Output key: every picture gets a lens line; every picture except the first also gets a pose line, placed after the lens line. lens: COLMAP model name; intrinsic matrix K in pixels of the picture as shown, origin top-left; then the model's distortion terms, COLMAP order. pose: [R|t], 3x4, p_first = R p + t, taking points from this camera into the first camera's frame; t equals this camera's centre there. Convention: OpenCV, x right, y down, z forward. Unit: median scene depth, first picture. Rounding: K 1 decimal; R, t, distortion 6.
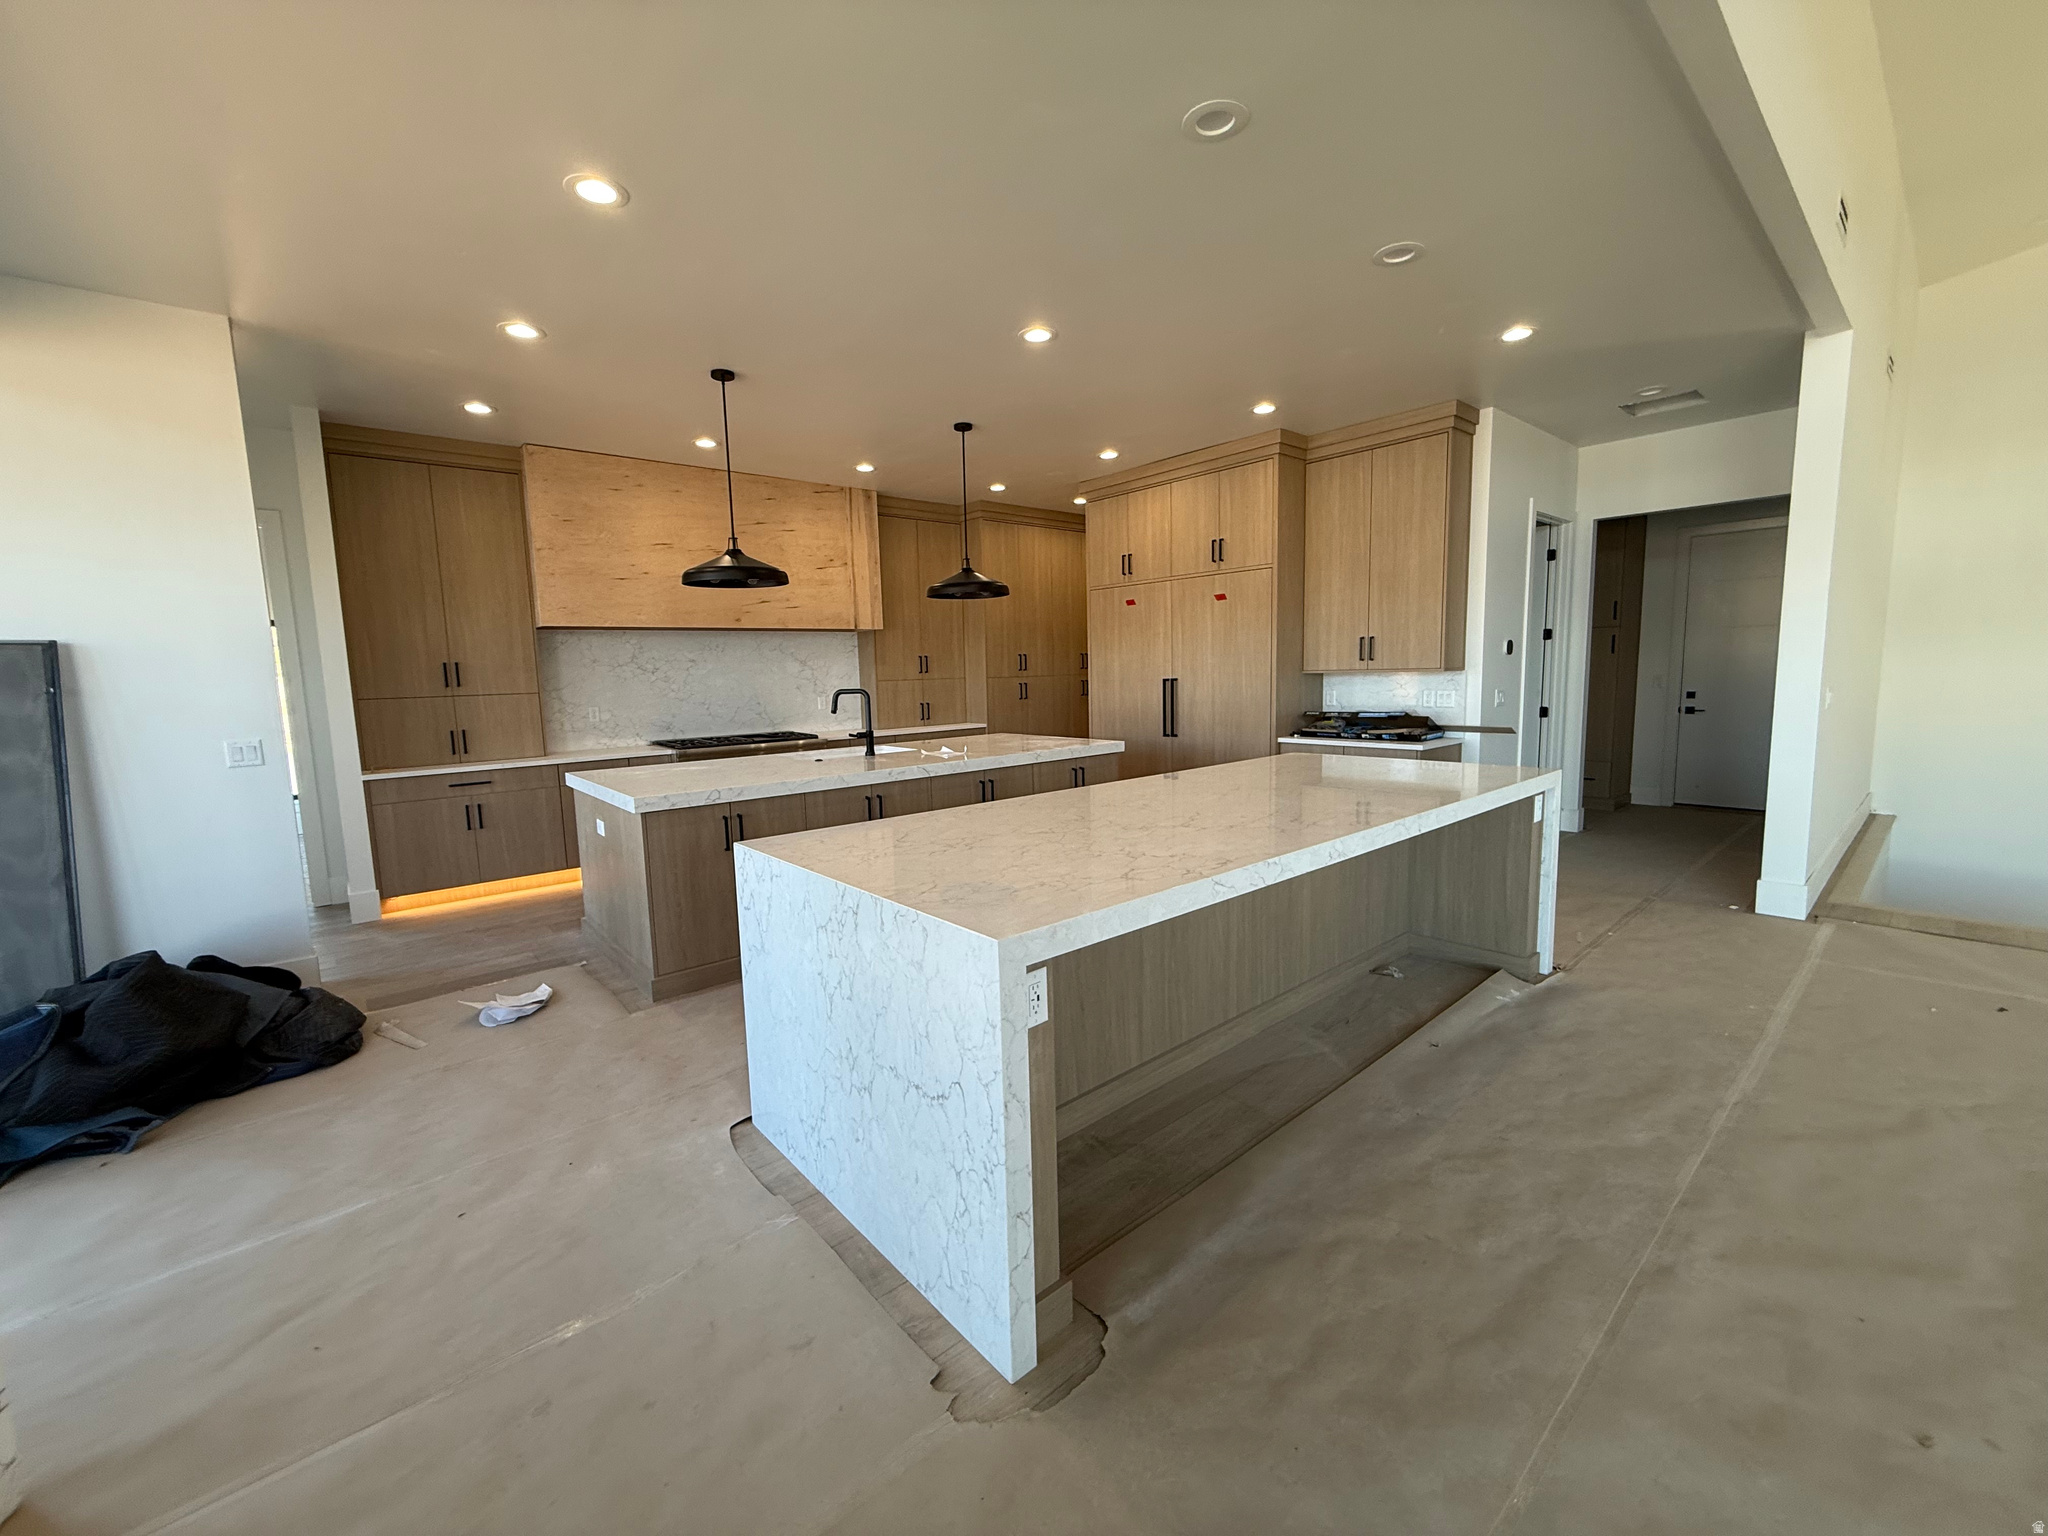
lens RADIAL K [[817.5, 0, 1021.7], [0, 817.5, 764.0], [0, 0, 1]] dist [-0.000741, -0.000363]
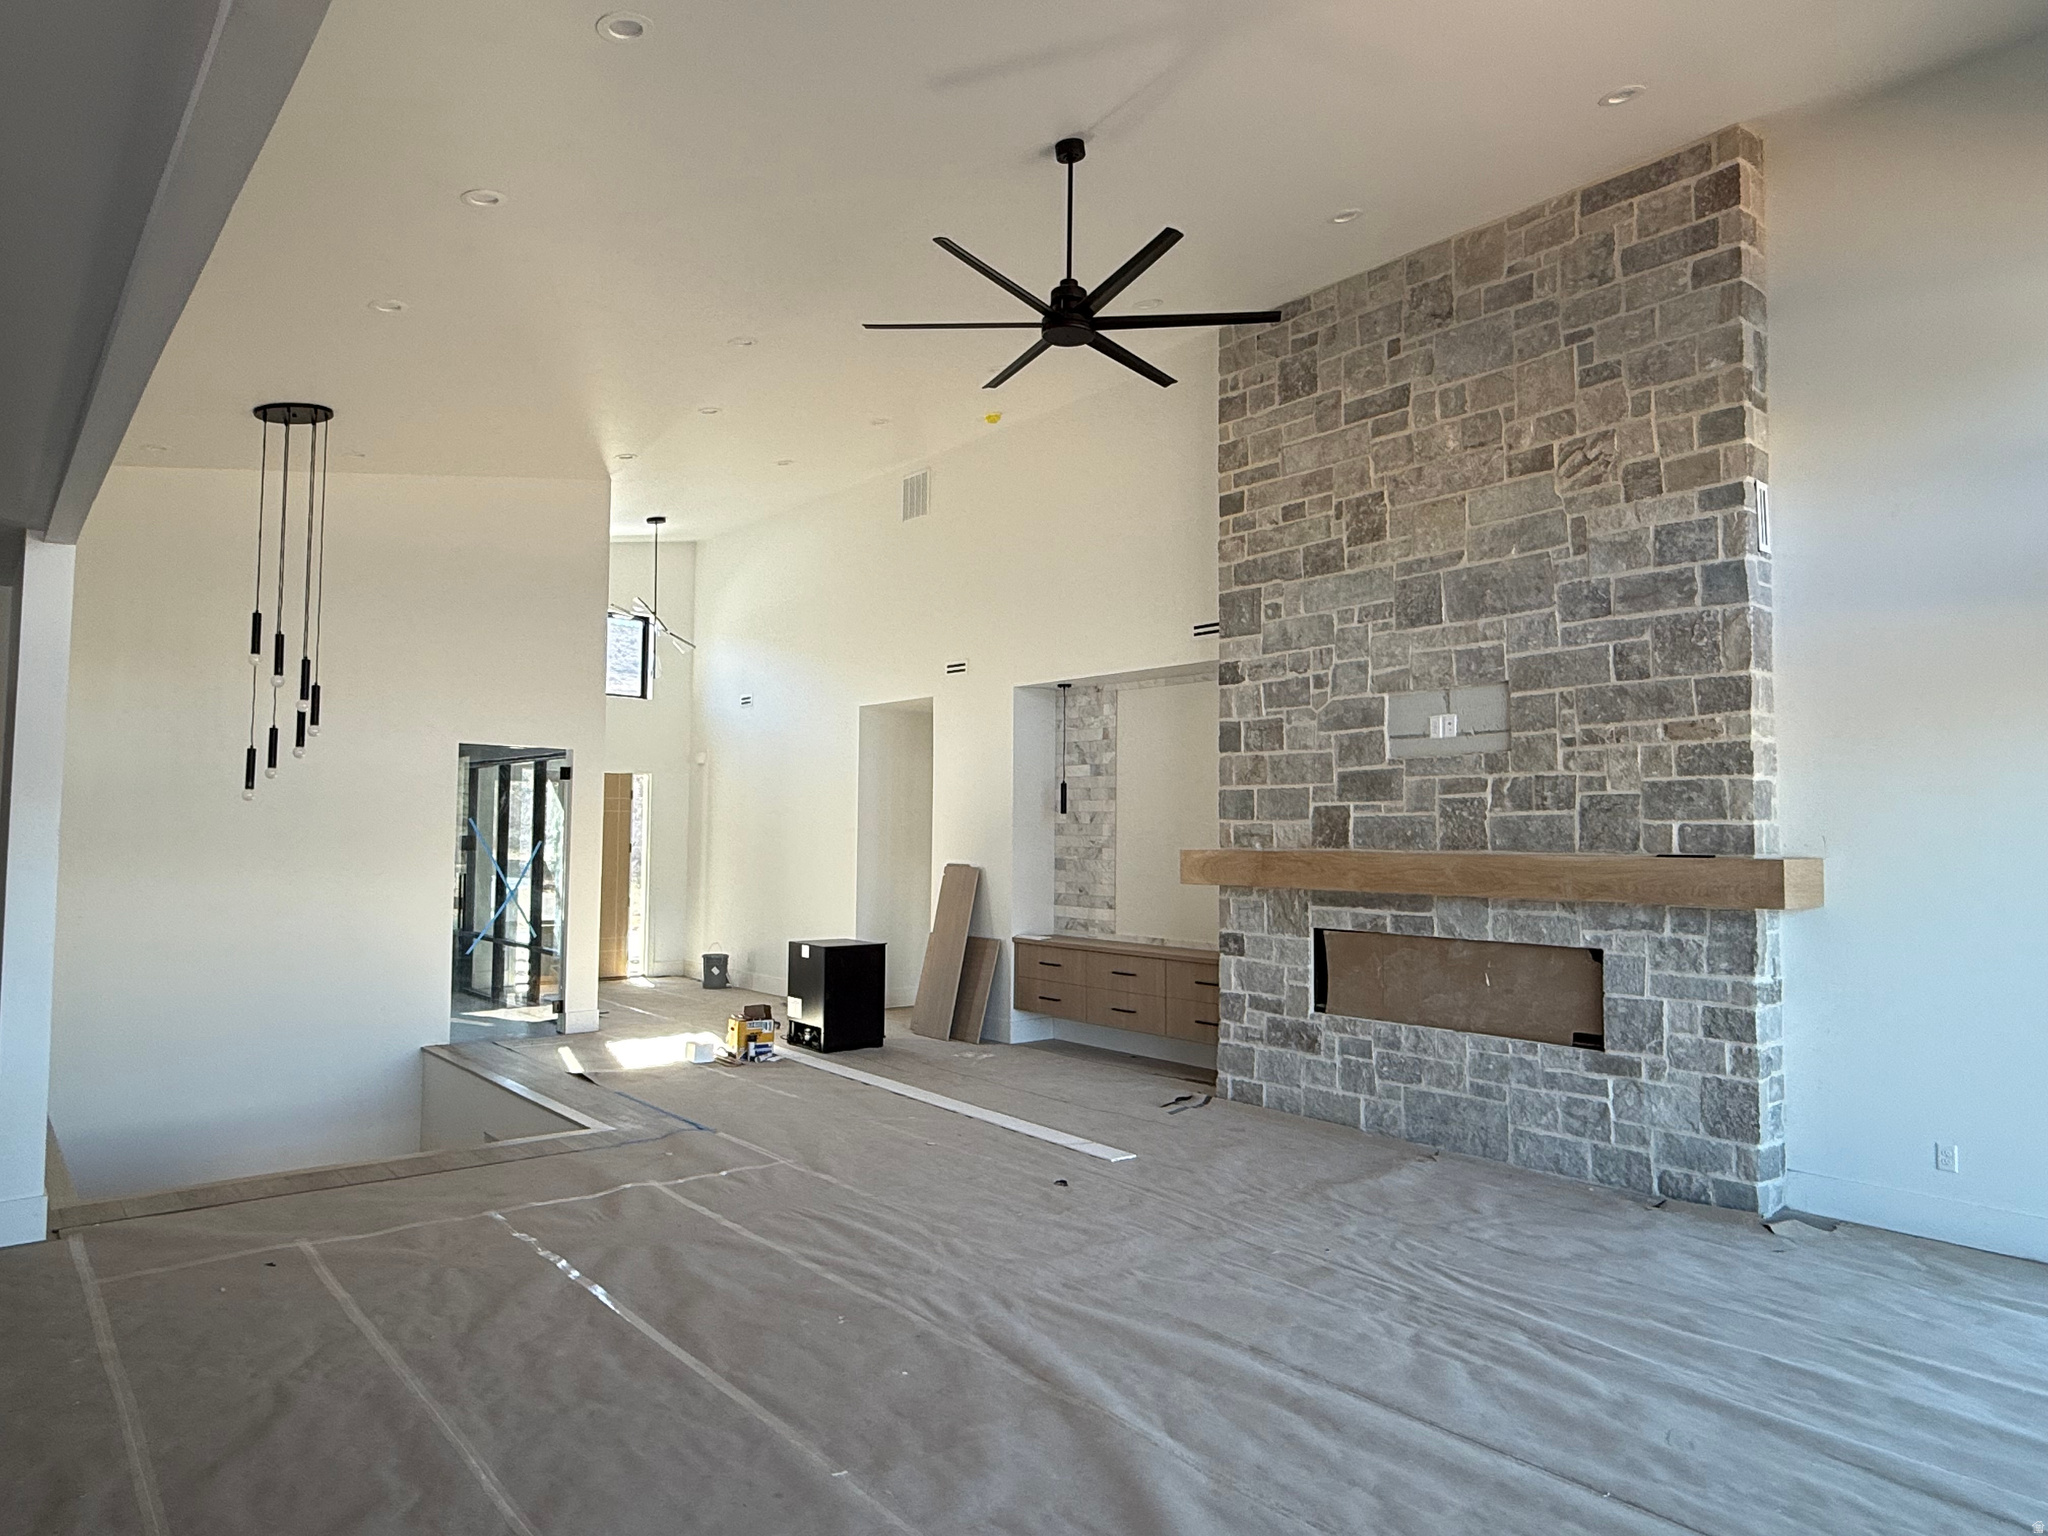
lens RADIAL K [[1270.2, 0, 1024.0], [0, 1270.2, 772.4], [0, 0, 1]] dist [-0.000838, 0.002075]
pose [[0.001382, 0.074886, 0.997191, -0.256391], [0.107912, 0.991358, -0.074597, -0.054411], [-0.994159, 0.107712, -0.006711, 0.006853]]
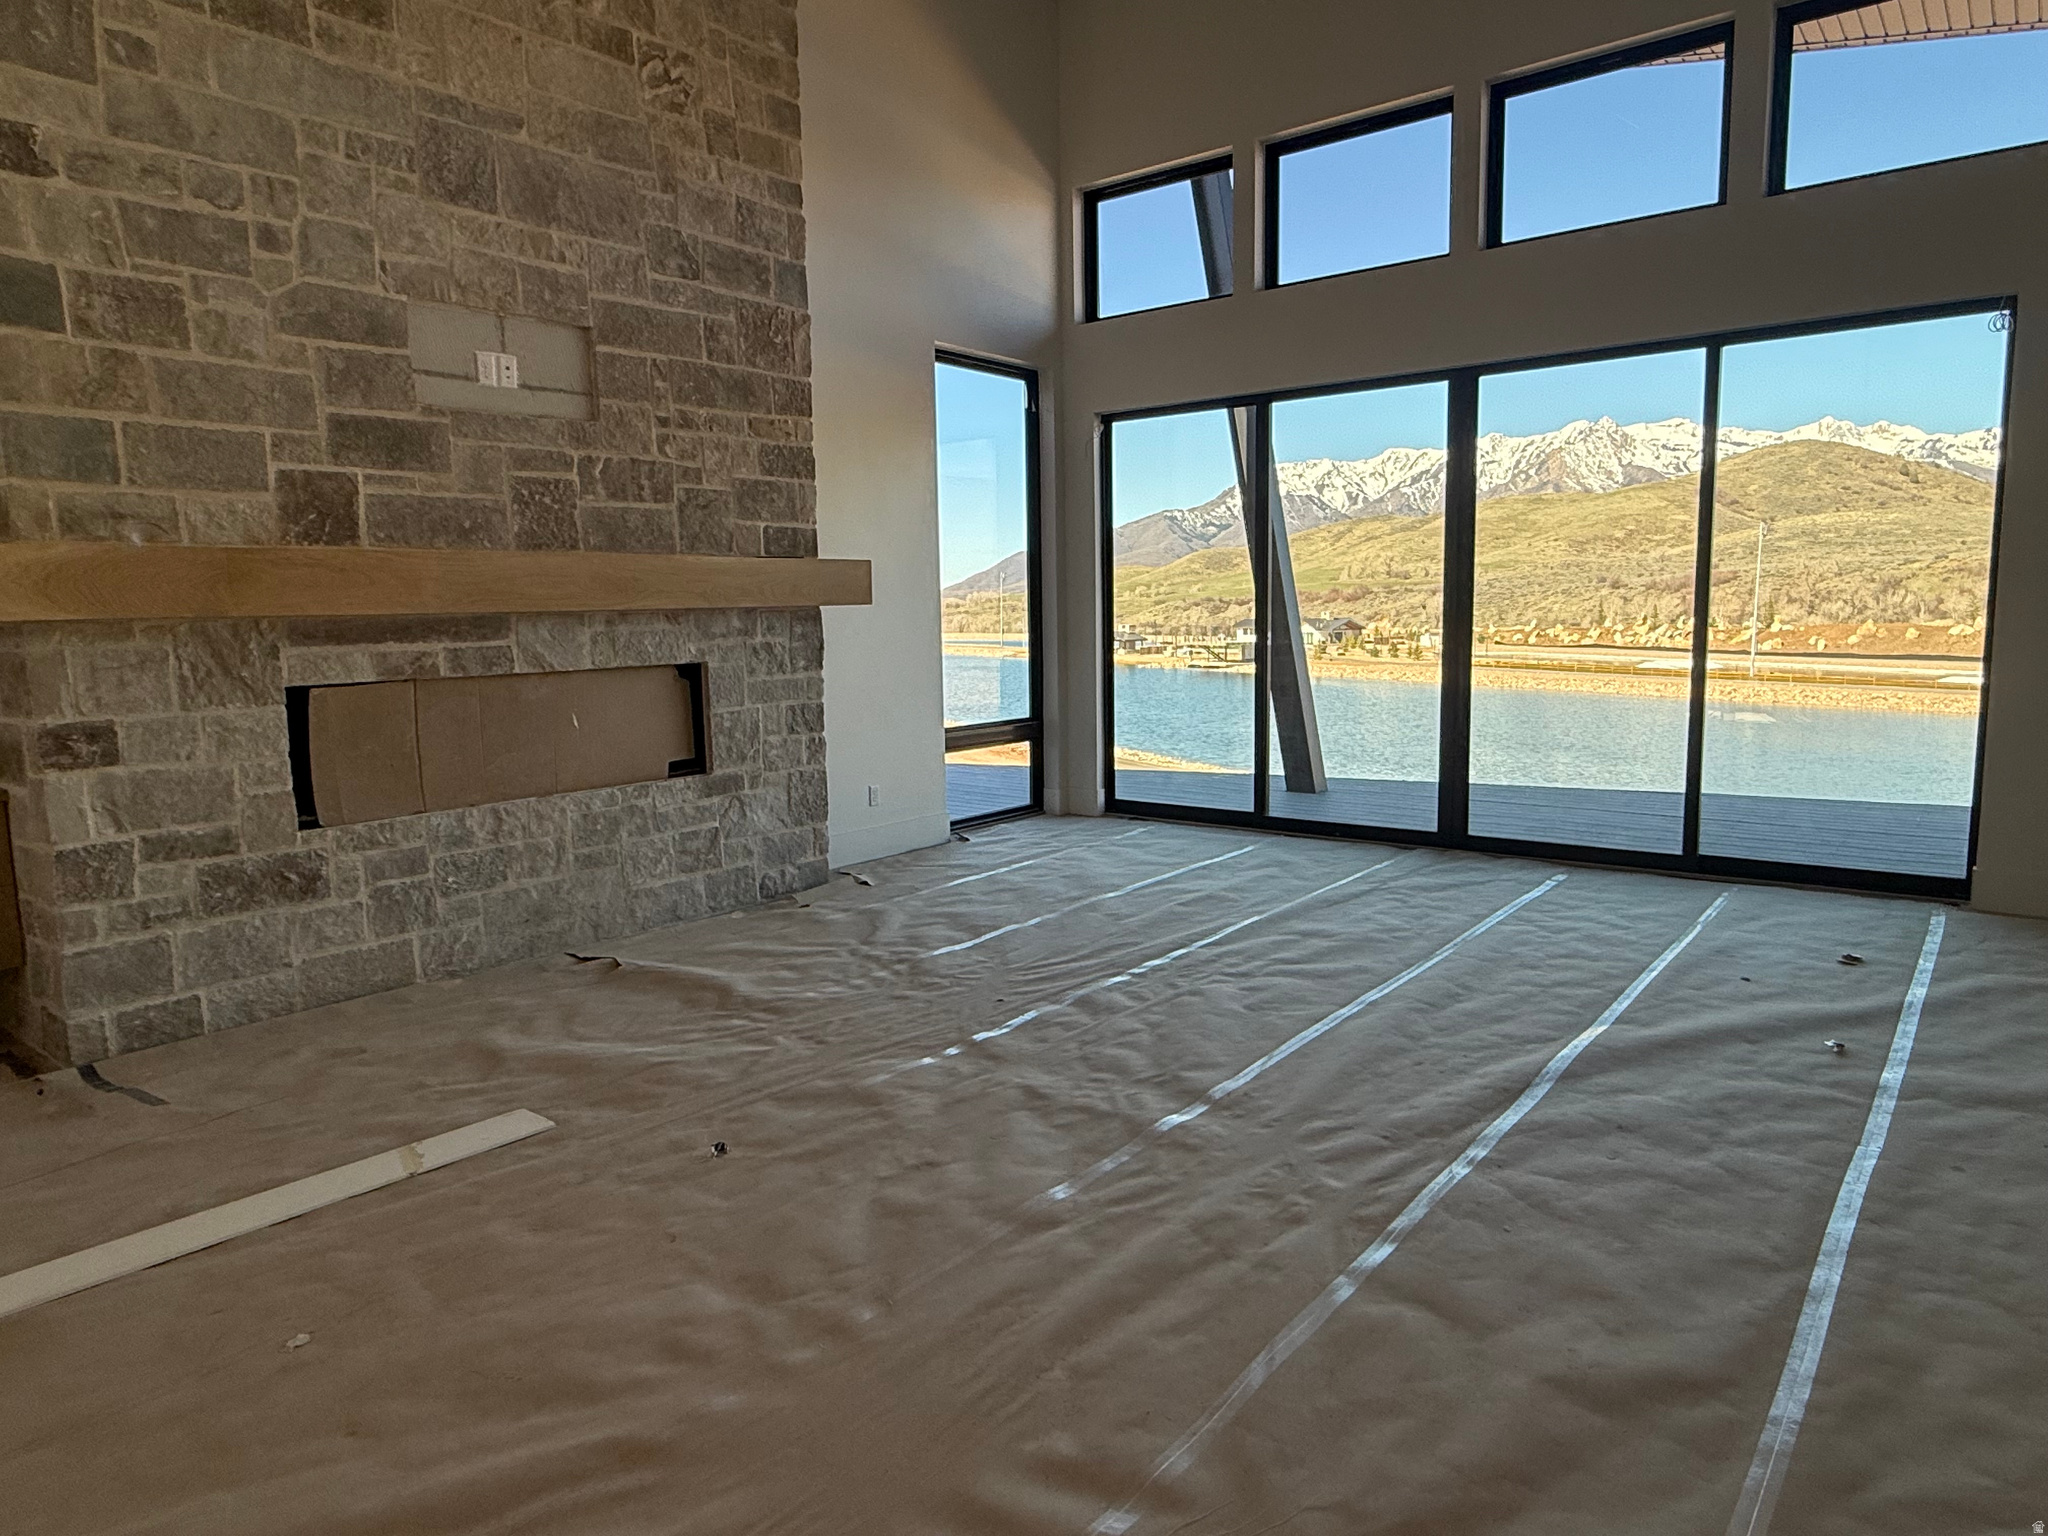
lens RADIAL K [[1270.2, 0, 1019.3], [0, 1270.2, 763.4], [0, 0, 1]] dist [-0.000838, 0.002075]
pose [[-0.979249, 0.067660, -0.191031, 0.924564], [0.019774, 0.970024, 0.242203, -0.094059], [0.201692, 0.233400, -0.951233, 0.592436]]
